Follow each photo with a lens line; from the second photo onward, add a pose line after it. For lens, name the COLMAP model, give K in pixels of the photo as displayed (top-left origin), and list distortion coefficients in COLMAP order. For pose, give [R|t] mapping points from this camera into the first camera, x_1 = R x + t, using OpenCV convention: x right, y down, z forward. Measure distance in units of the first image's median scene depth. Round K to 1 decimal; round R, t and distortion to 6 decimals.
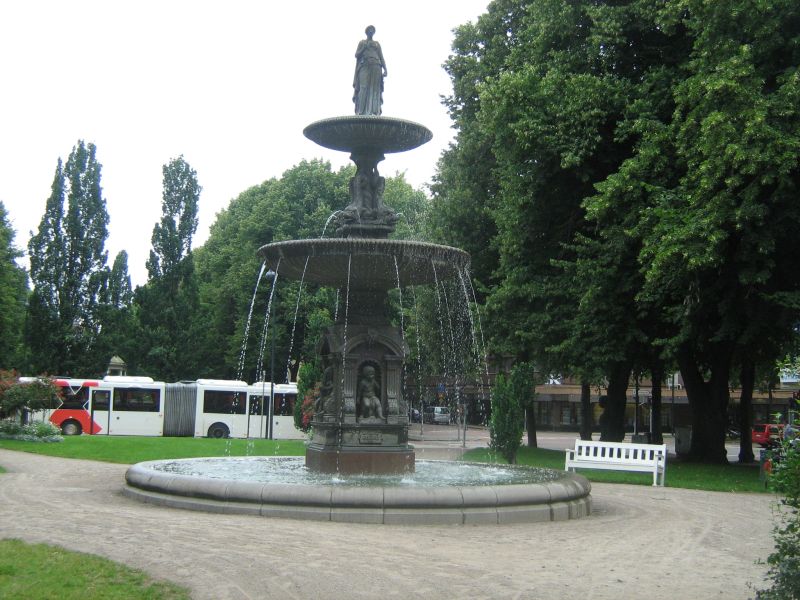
lens RADIAL K [[1142.0, 0, 400.7], [0, 1142.0, 300.8], [0, 0, 1]] dist [-0.185200, 0.000000]
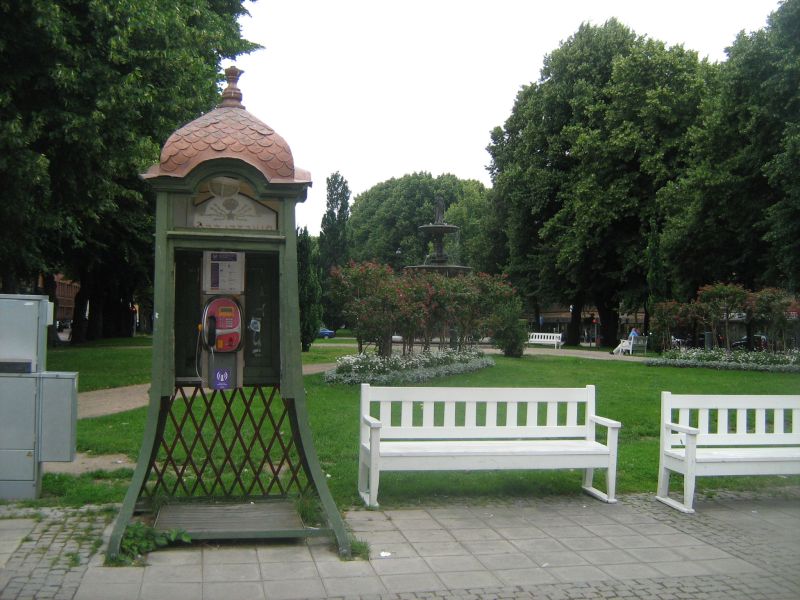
lens RADIAL K [[893.3, 0, 400.4], [0, 893.3, 300.5], [0, 0, 1]] dist [-0.004437, 0.000000]
pose [[0.994790, -0.009767, -0.101476, 0.057917], [0.015478, 0.998331, 0.055644, -0.046080], [0.100763, -0.056924, 0.993281, -0.747338]]
